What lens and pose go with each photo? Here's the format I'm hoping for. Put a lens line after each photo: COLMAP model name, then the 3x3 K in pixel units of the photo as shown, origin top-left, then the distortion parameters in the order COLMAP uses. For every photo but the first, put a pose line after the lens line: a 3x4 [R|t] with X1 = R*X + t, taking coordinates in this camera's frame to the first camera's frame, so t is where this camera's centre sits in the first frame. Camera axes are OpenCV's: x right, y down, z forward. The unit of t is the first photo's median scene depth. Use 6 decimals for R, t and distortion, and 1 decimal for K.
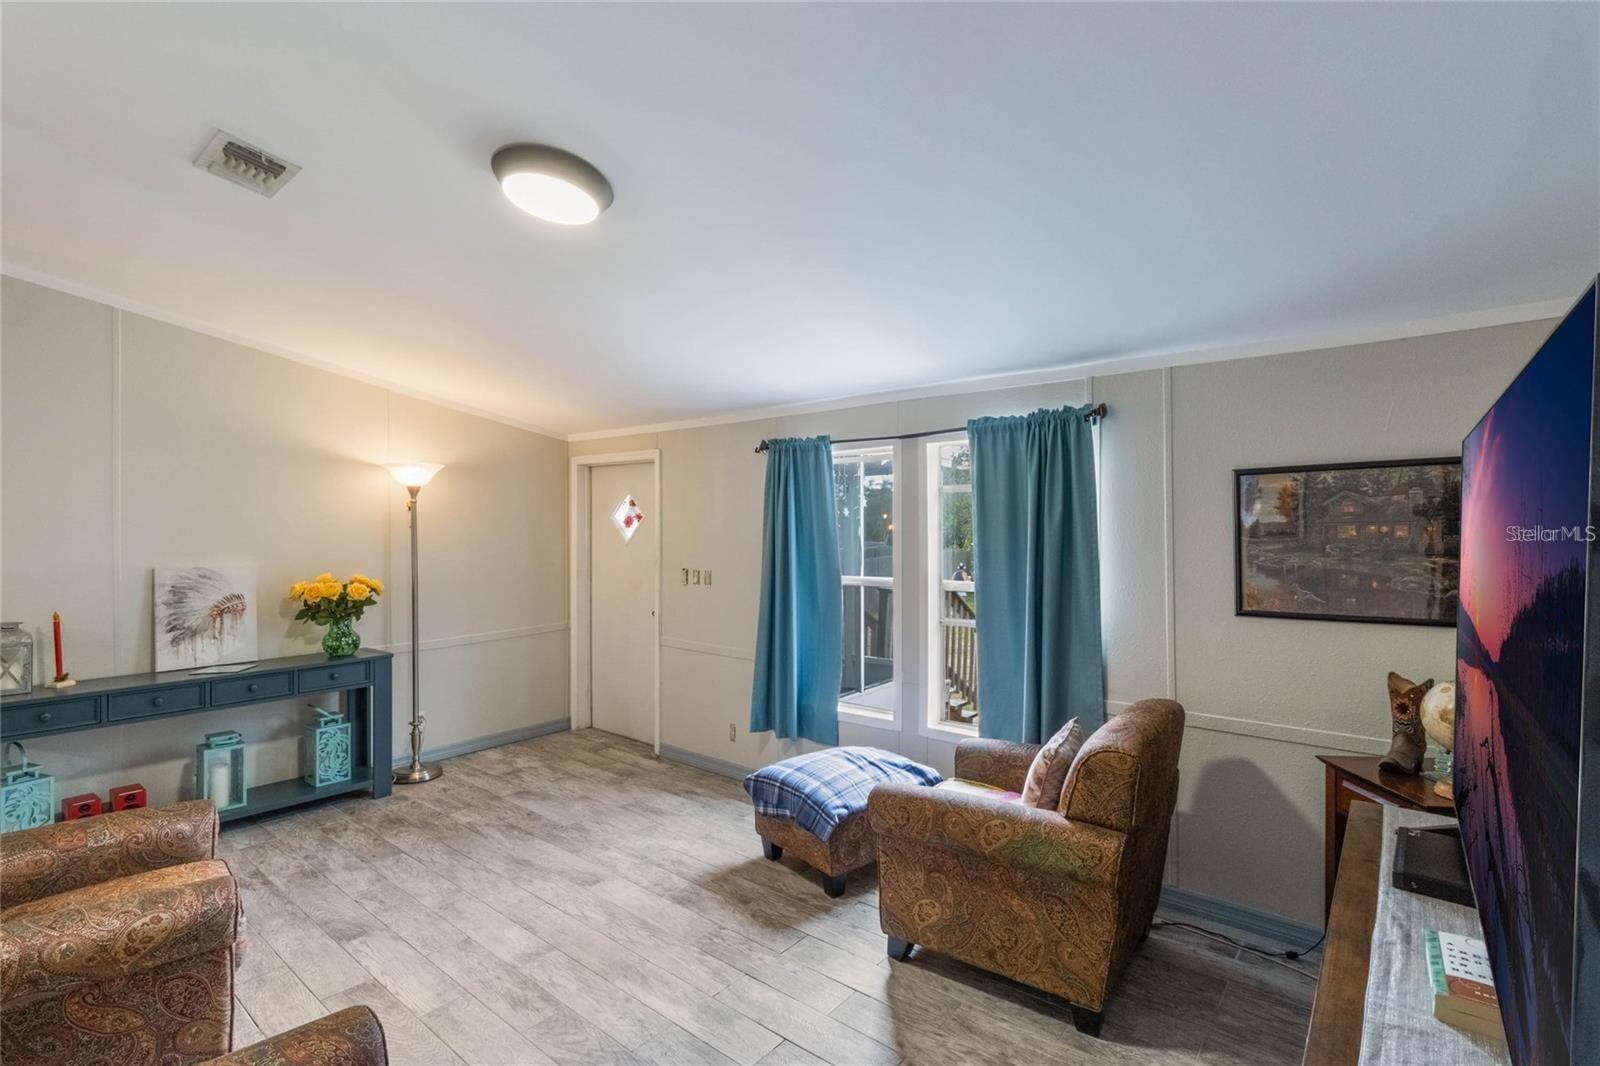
lens RADIAL K [[748.8, 0, 800.0], [0, 748.8, 533.0], [0, 0, 1]] dist [-0.001263, -0.000094]
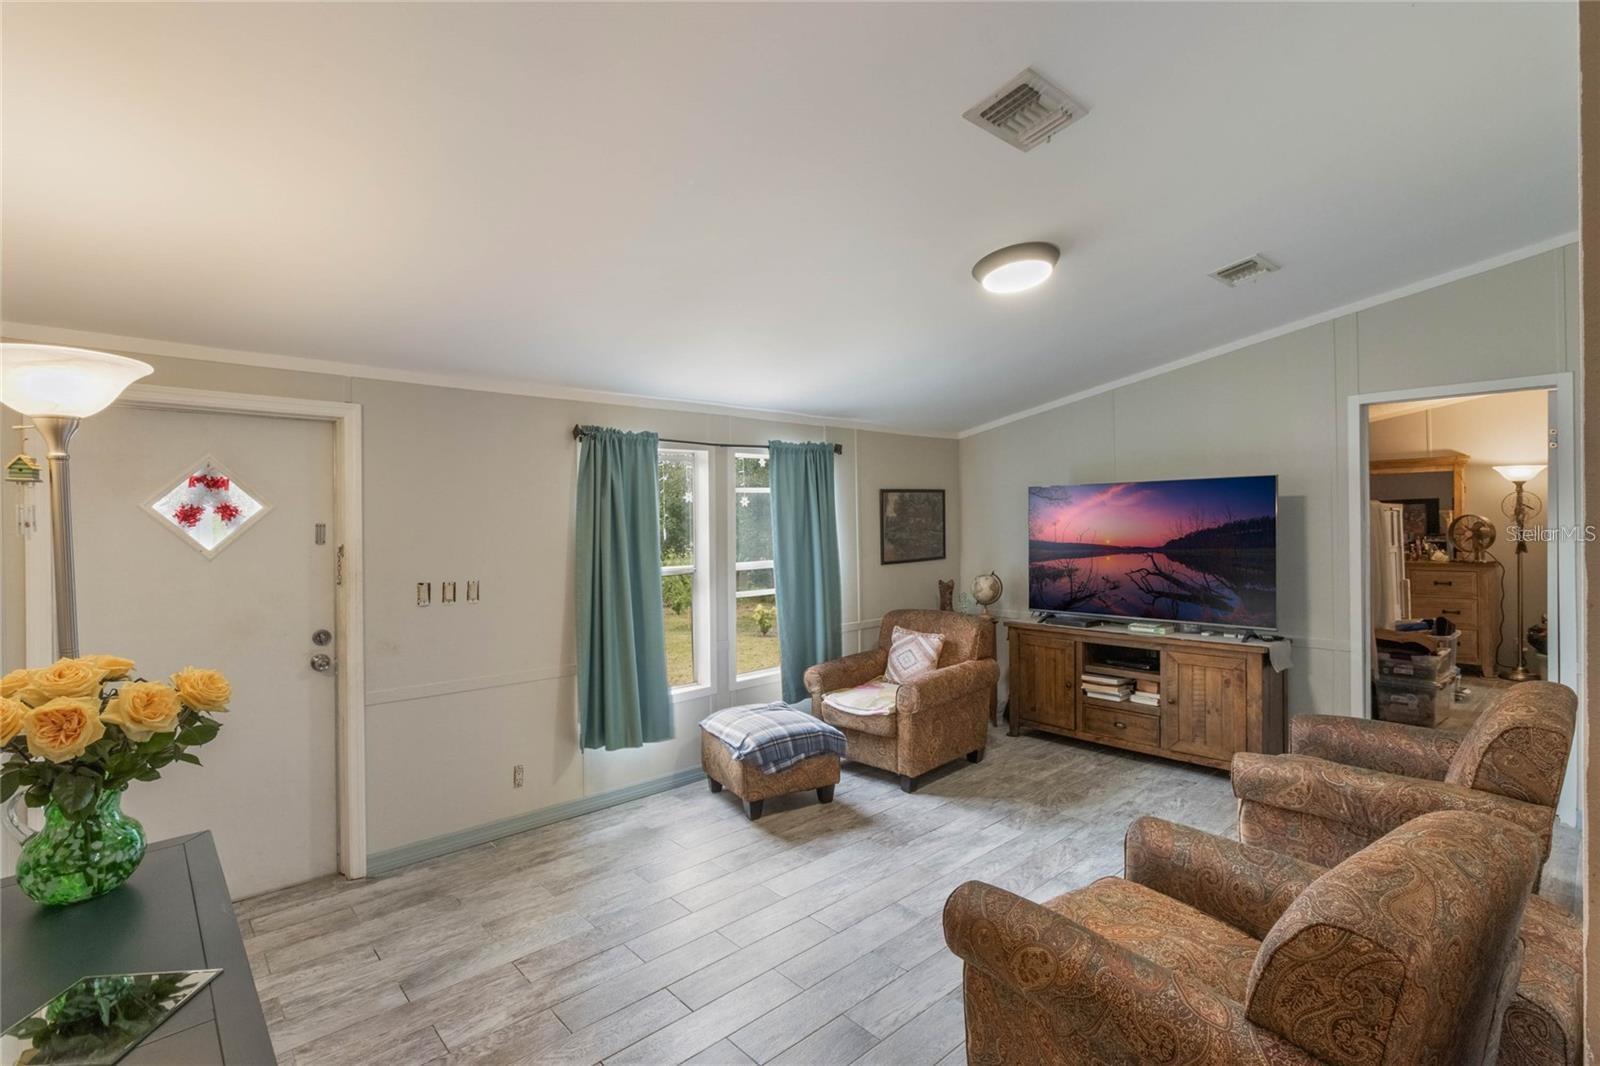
lens RADIAL K [[748.8, 0, 800.0], [0, 748.8, 533.0], [0, 0, 1]] dist [-0.001263, -0.000094]
pose [[0.143571, -0.015703, 0.989515, -1.102566], [0.021914, 0.999679, 0.012685, -0.000688], [-0.989397, 0.019863, 0.143870, 0.753996]]
